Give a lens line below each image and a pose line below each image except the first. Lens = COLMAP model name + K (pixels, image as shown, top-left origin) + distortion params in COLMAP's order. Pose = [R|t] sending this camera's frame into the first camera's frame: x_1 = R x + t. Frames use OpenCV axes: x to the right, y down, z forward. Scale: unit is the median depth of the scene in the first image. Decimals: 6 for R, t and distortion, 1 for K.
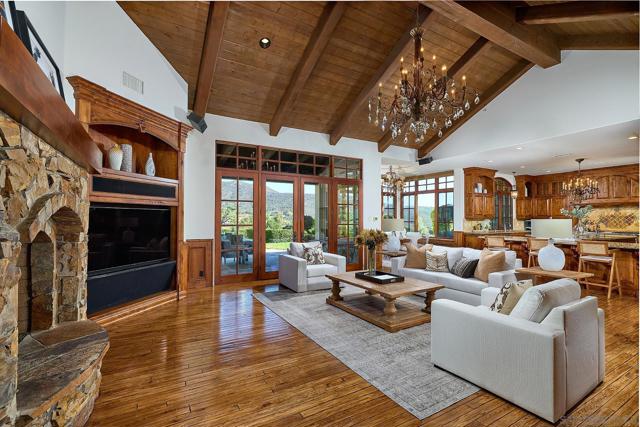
lens RADIAL K [[294.7, 0, 320.0], [0, 294.7, 213.5], [0, 0, 1]] dist [-0.000521, -0.000192]
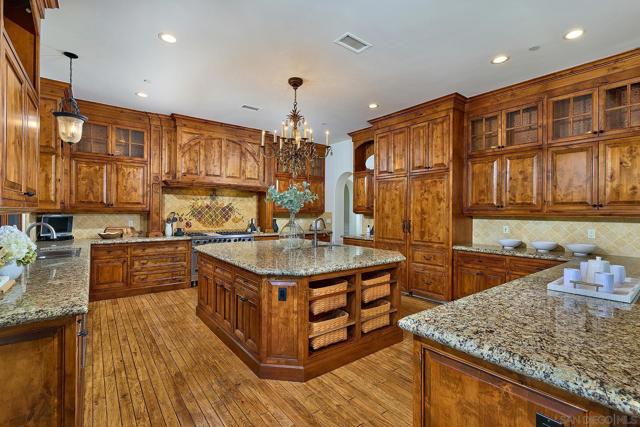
lens RADIAL K [[294.7, 0, 320.0], [0, 294.7, 213.5], [0, 0, 1]] dist [-0.000521, -0.000192]
pose [[-0.130024, -0.007232, 0.991484, 0.349010], [-0.025489, 0.999667, 0.003949, 0.014002], [-0.991183, -0.024758, -0.130165, 0.832092]]
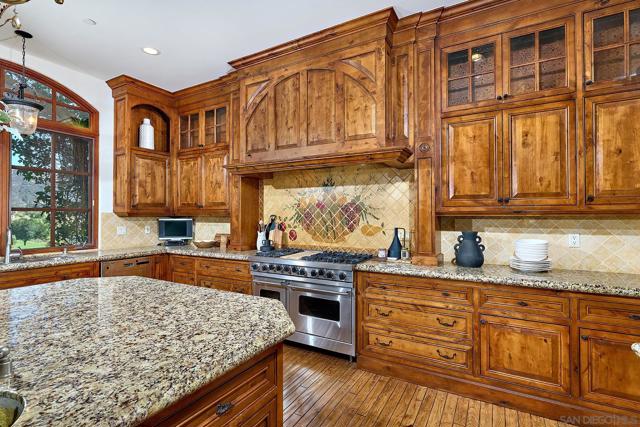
lens RADIAL K [[306.7, 0, 320.0], [0, 306.7, 213.5], [0, 0, 1]] dist [-0.000047, 0.000003]
pose [[0.862726, 0.000991, 0.505671, 0.794689], [-0.006550, 0.999936, 0.009215, 0.014873], [-0.505629, -0.011262, 0.862677, 0.673425]]
